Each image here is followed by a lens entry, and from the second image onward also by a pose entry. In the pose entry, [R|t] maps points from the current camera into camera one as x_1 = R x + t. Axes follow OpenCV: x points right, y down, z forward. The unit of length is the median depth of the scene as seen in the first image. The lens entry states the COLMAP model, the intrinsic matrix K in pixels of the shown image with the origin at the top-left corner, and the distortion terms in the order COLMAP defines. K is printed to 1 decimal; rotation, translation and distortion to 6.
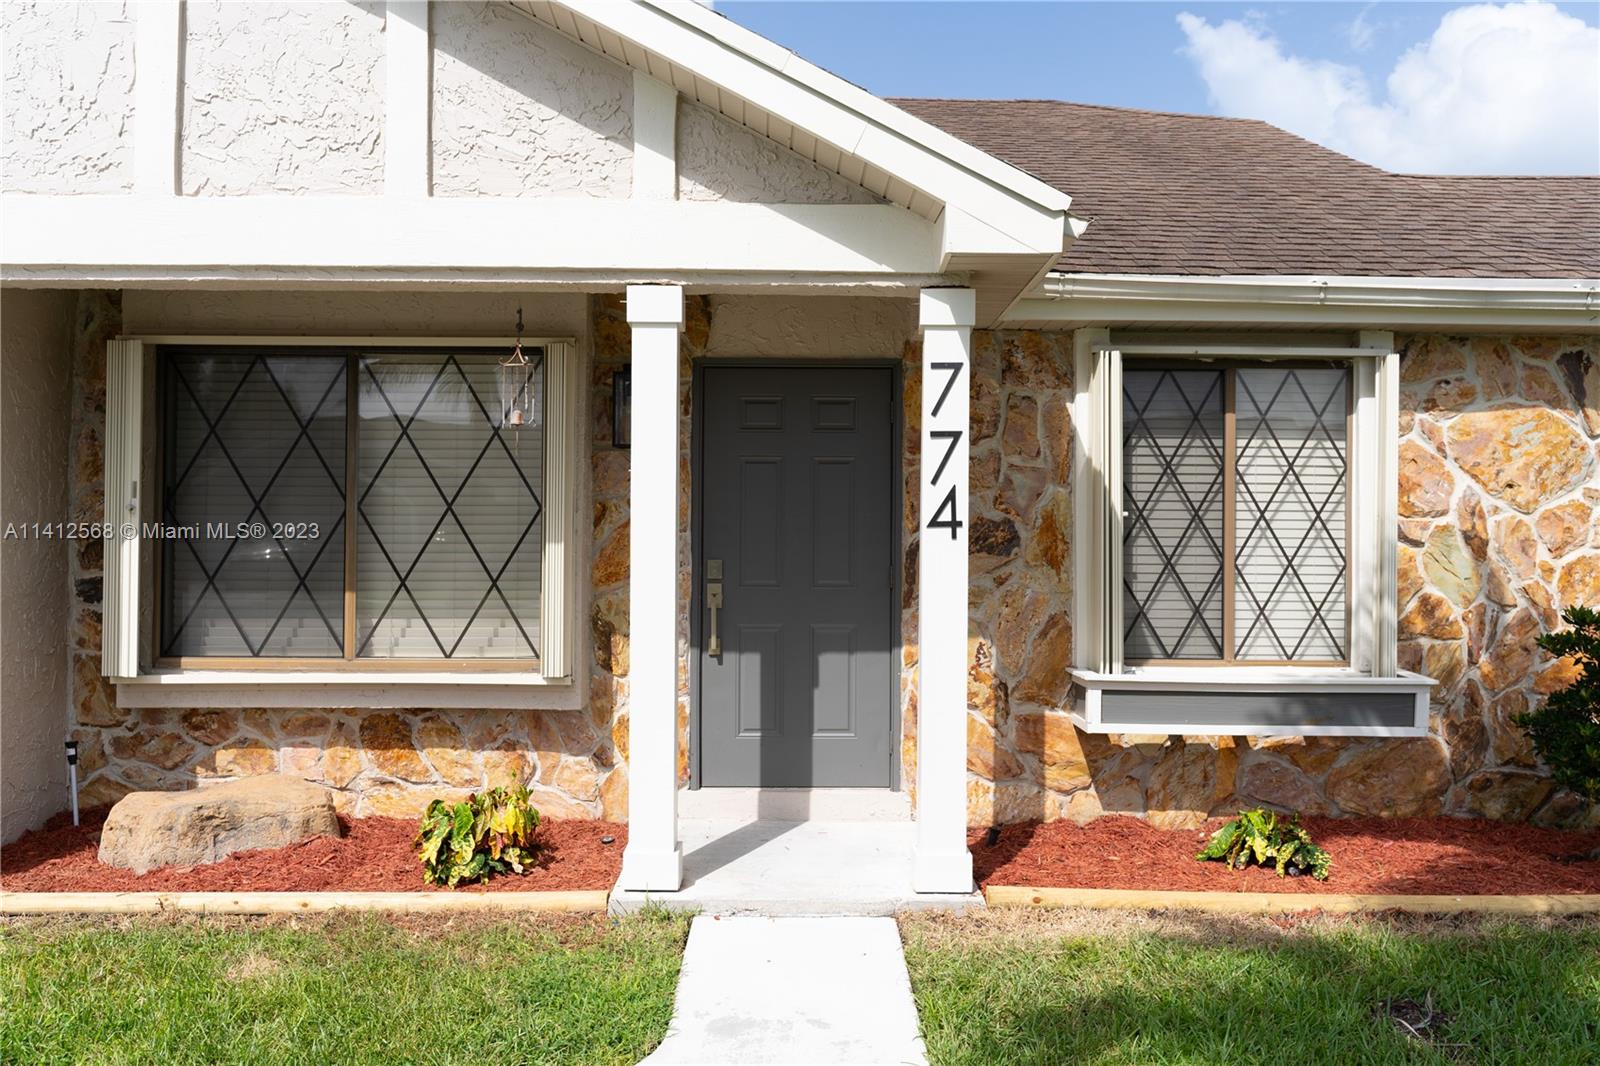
lens RADIAL K [[1258.7, 0, 800.0], [0, 1258.7, 533.0], [0, 0, 1]] dist [0.007202, -0.000389]
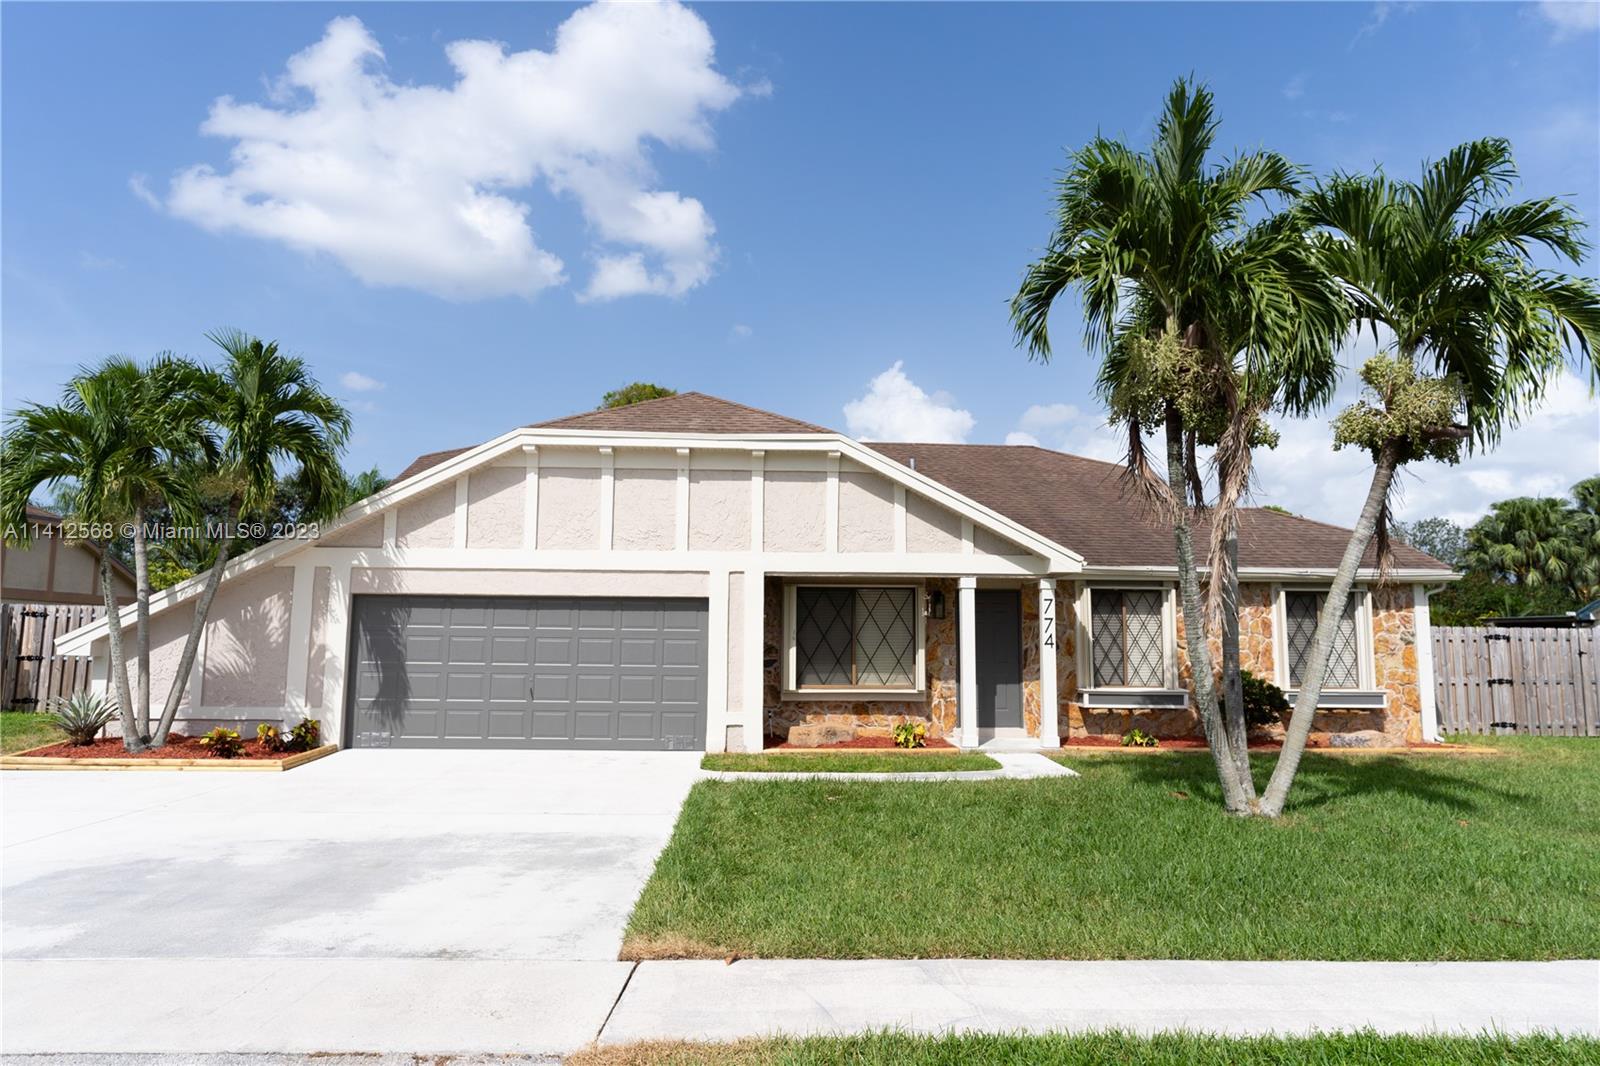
lens RADIAL K [[987.2, 0, 800.0], [0, 987.2, 533.0], [0, 0, 1]] dist [-0.003308, -0.000059]
pose [[0.999448, 0.003568, 0.033033, -0.566369], [-0.000285, 0.995101, -0.098862, -0.035574], [-0.033224, 0.098798, 0.994553, -1.487518]]
